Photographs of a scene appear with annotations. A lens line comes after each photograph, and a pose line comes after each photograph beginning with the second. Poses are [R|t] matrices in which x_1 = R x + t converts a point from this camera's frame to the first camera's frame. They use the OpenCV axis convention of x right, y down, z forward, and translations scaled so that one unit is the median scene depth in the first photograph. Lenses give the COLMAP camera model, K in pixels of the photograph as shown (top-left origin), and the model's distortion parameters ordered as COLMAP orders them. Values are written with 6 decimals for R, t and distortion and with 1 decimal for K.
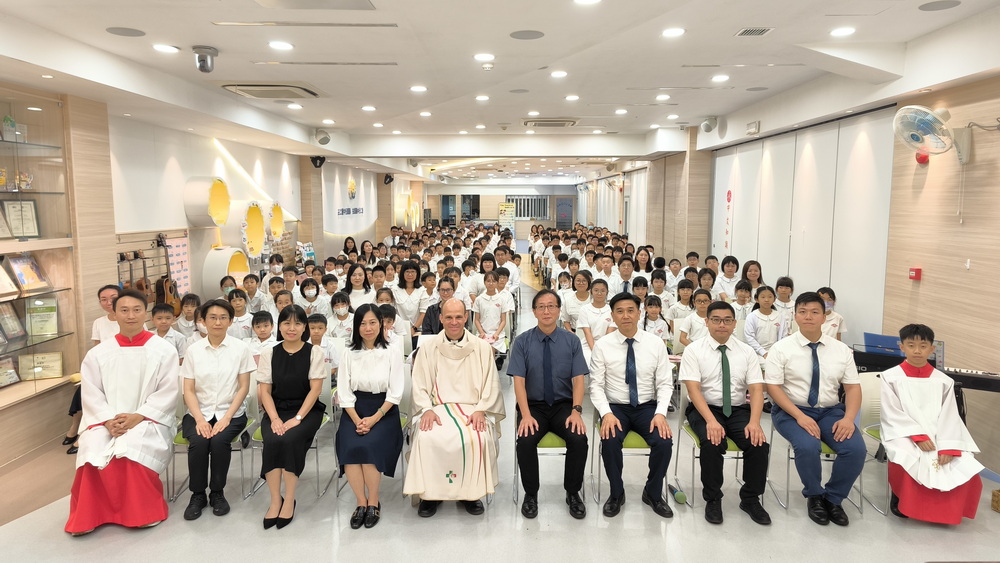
lens RADIAL K [[662.3, 0, 497.0], [0, 662.3, 279.2], [0, 0, 1]] dist [0.049144, -0.016007]
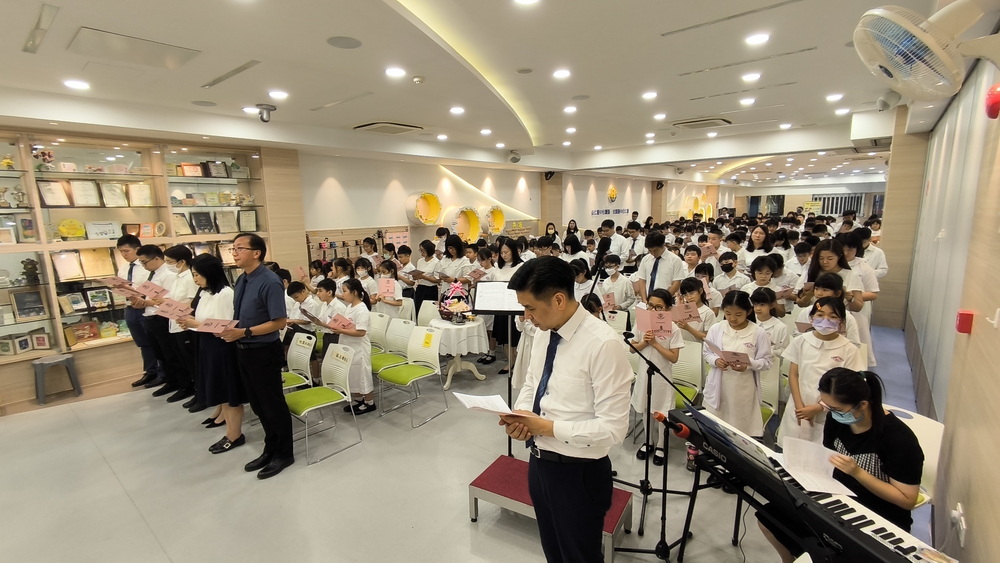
lens RADIAL K [[457.2, 0, 504.4], [0, 457.2, 282.3], [0, 0, 1]] dist [0.006034, 0.001419]
pose [[0.787183, 0.081048, -0.611371, 0.269403], [-0.049583, 0.996435, 0.068254, -0.022324], [0.614723, -0.023415, 0.788395, 0.230831]]
